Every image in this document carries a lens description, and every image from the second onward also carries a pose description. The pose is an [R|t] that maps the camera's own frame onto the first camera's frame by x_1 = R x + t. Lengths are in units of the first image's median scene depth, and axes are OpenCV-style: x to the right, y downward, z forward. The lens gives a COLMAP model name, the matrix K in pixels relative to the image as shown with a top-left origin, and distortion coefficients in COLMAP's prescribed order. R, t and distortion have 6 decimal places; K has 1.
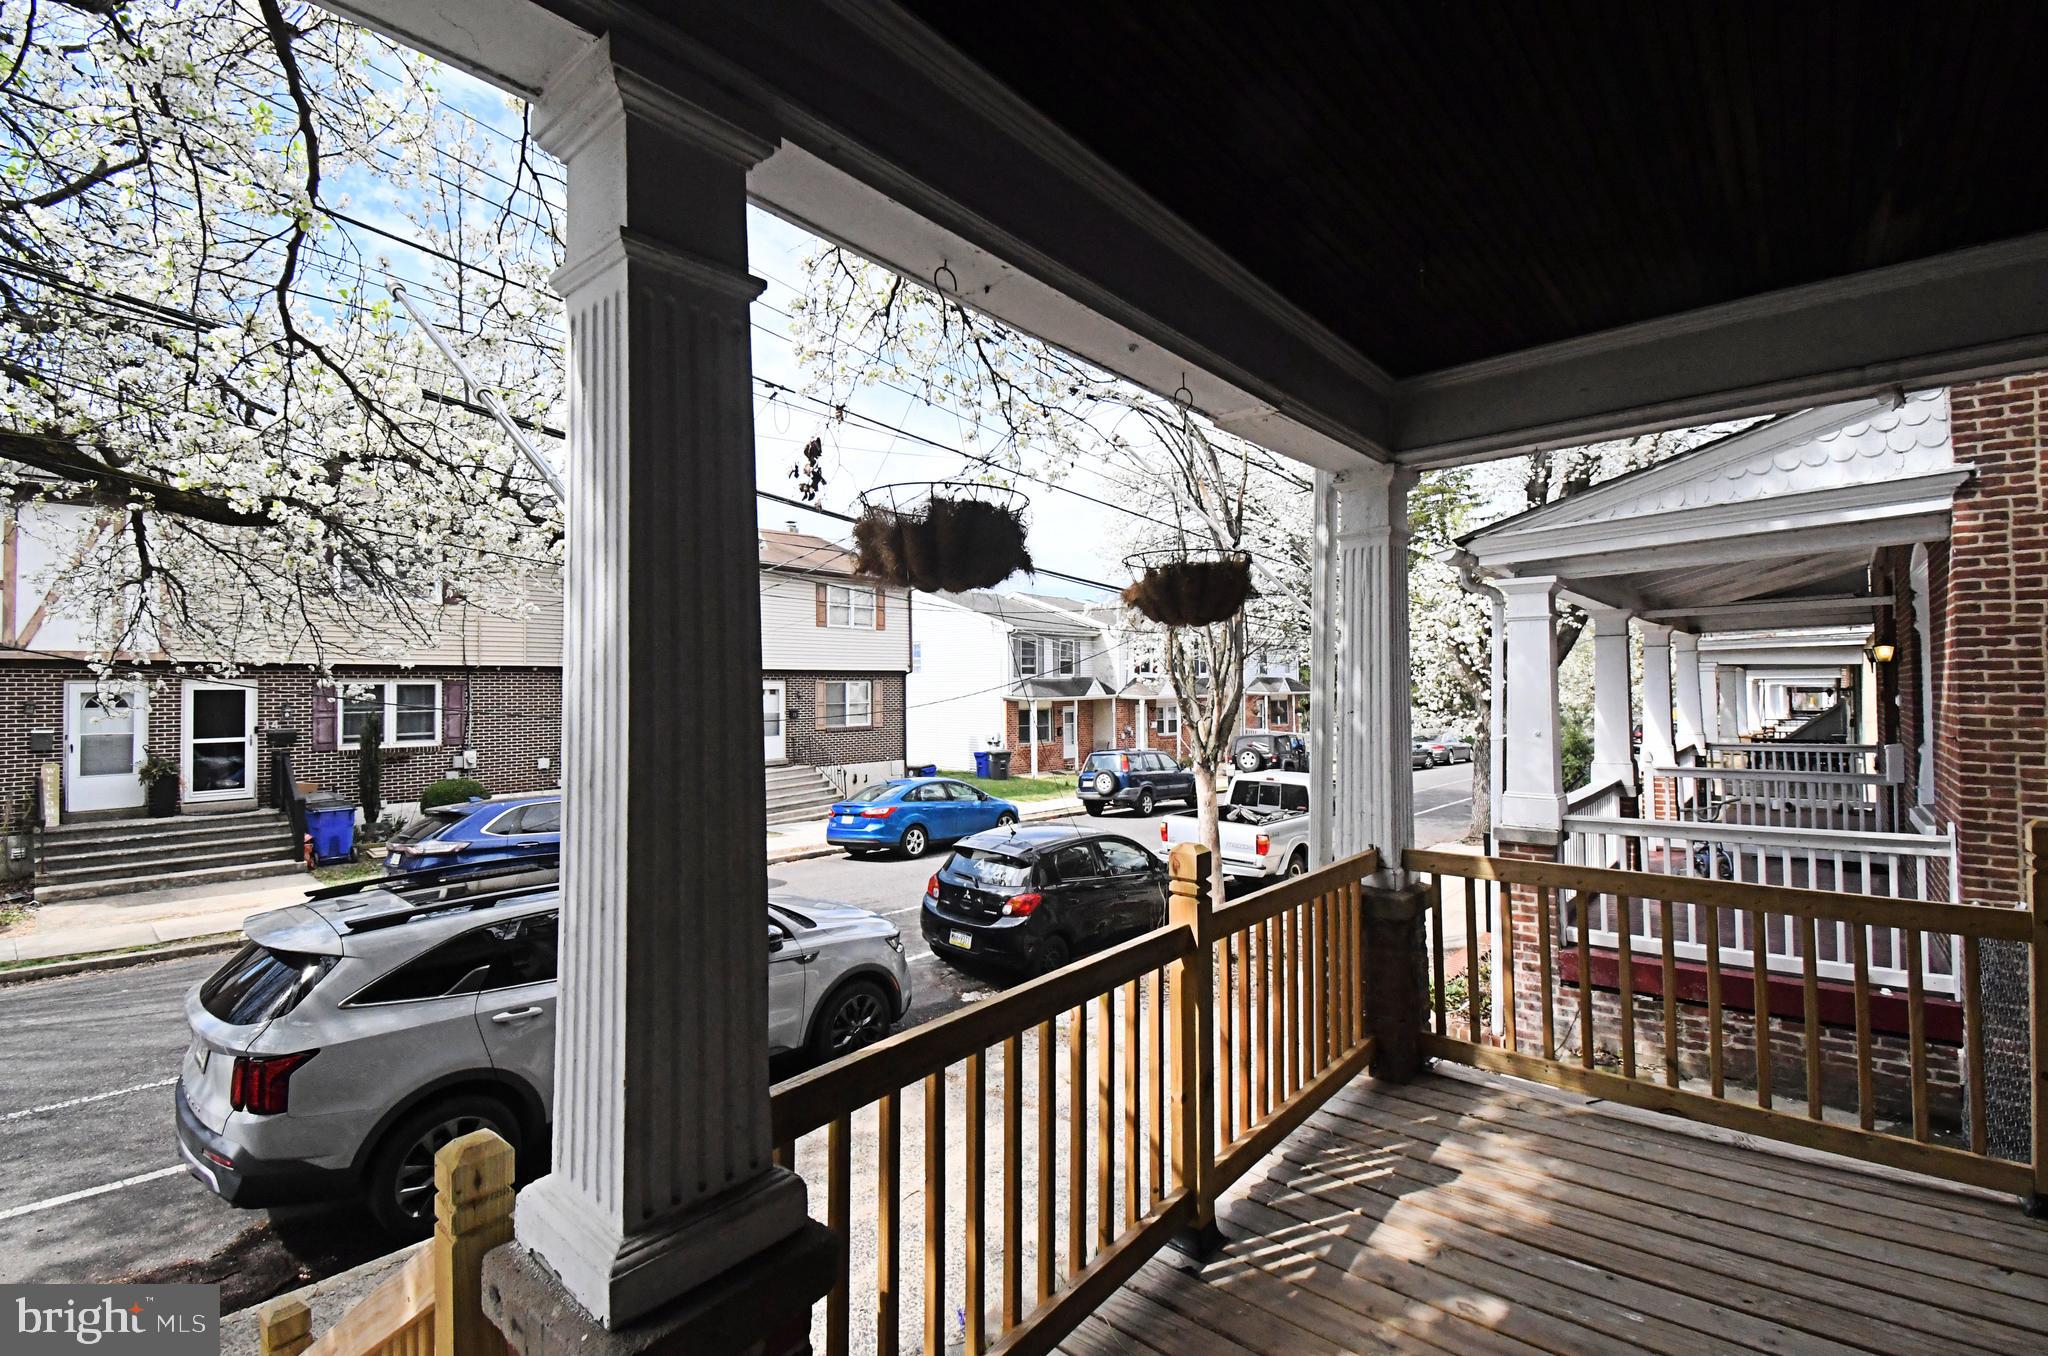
lens RADIAL K [[897.2, 0, 1033.8], [0, 897.2, 678.4], [0, 0, 1]] dist [0.023223, -0.014552]
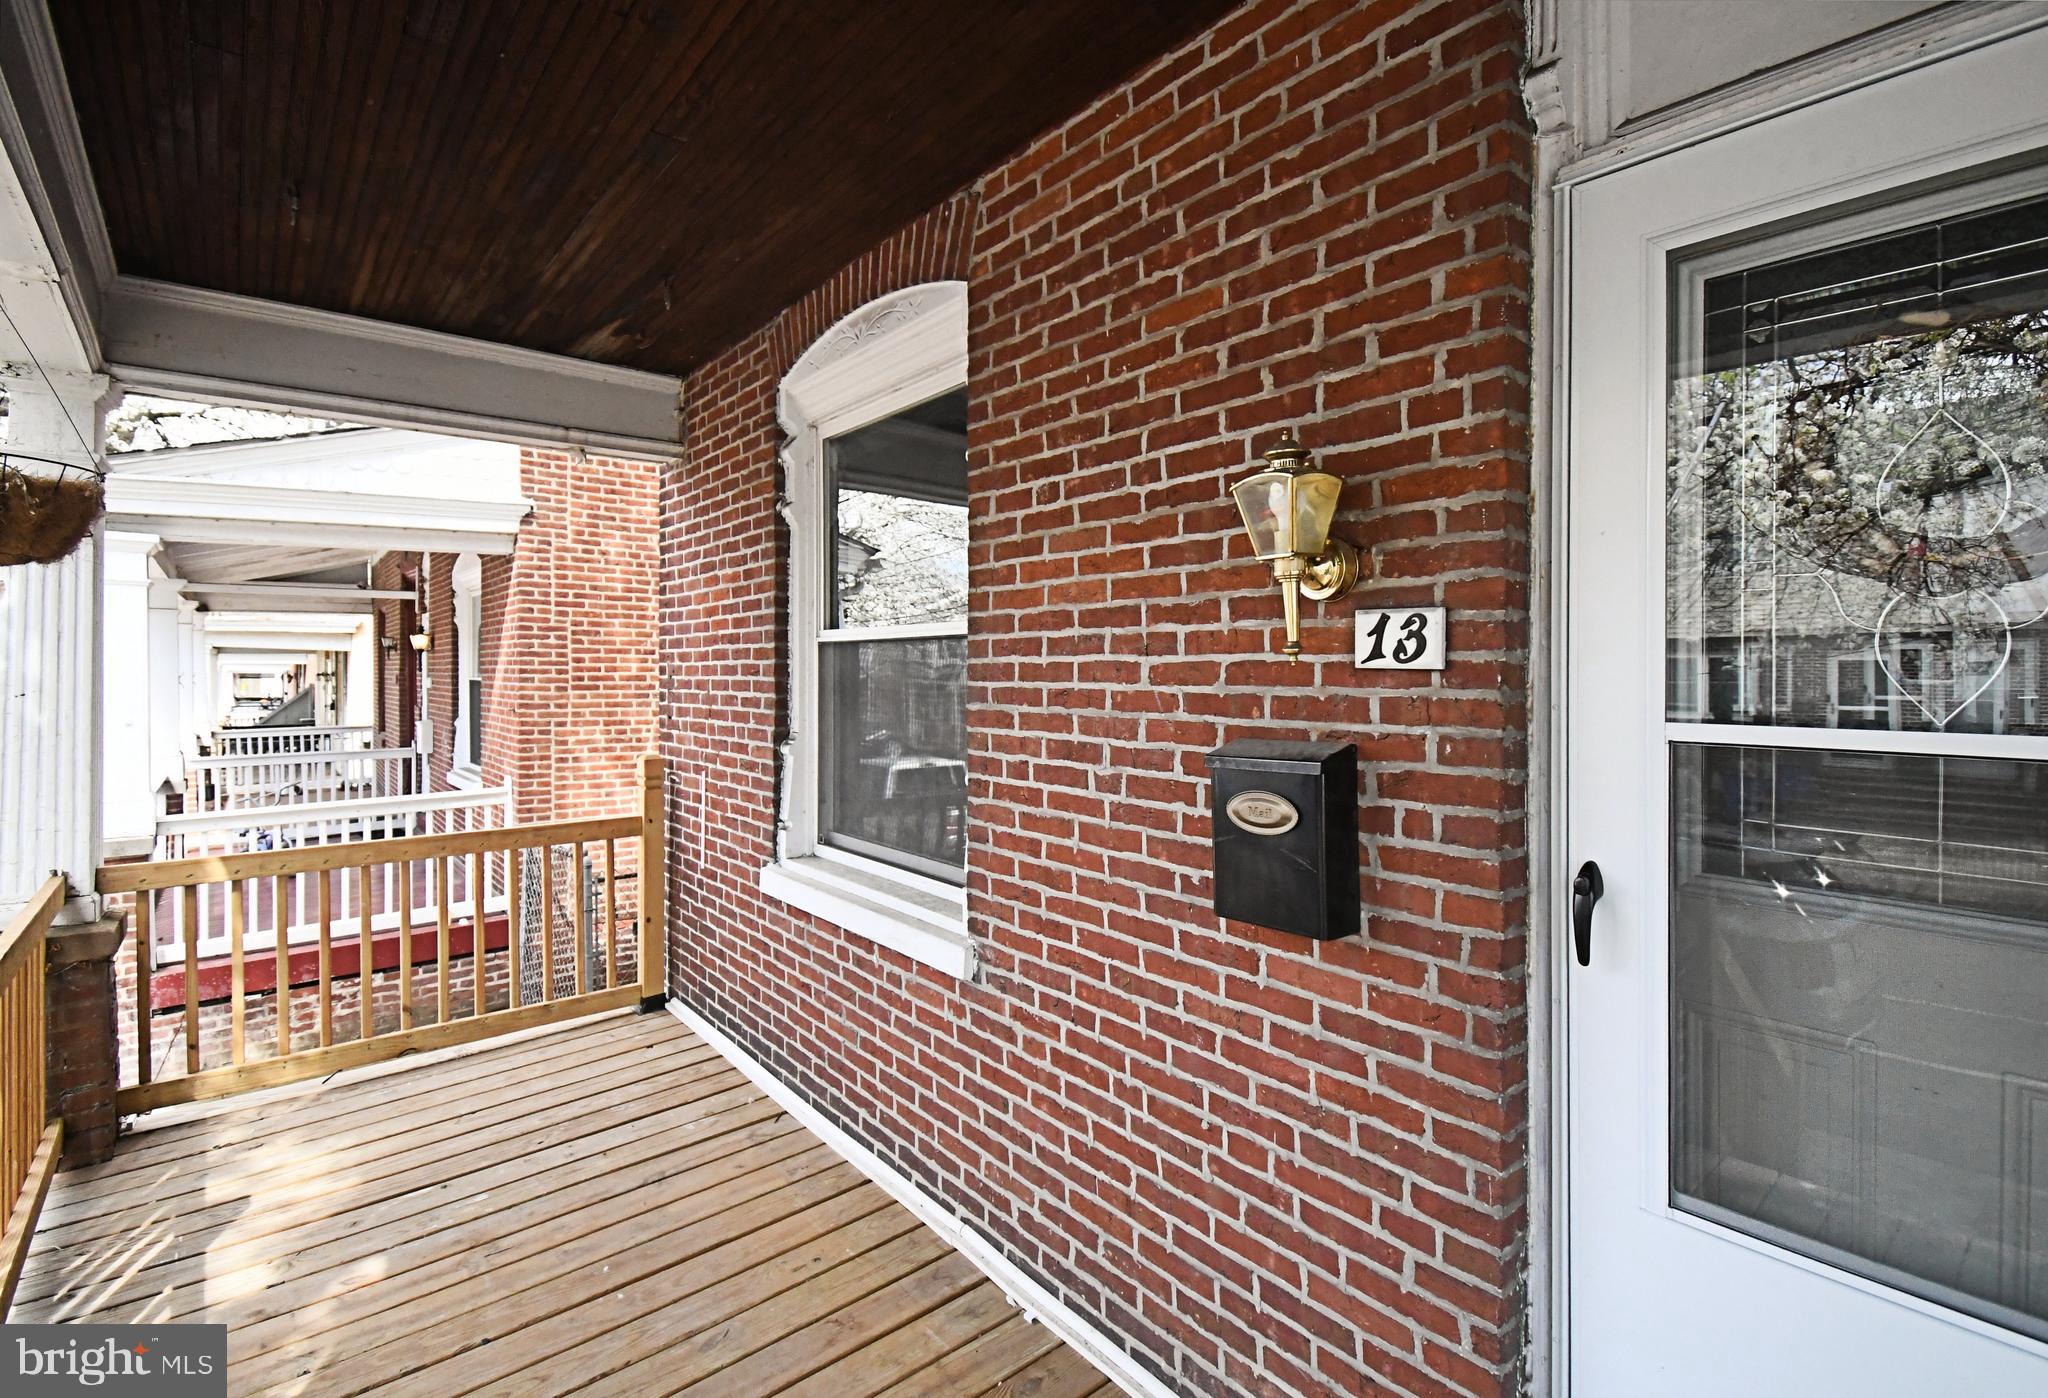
lens RADIAL K [[945.9, 0, 1030.1], [0, 945.9, 682.8], [0, 0, 1]] dist [0.002754, -0.000072]
pose [[0.179374, -0.004566, 0.983770, -0.184881], [-0.016503, 0.999835, 0.007649, 0.004990], [-0.983643, -0.017607, 0.179269, 0.036505]]
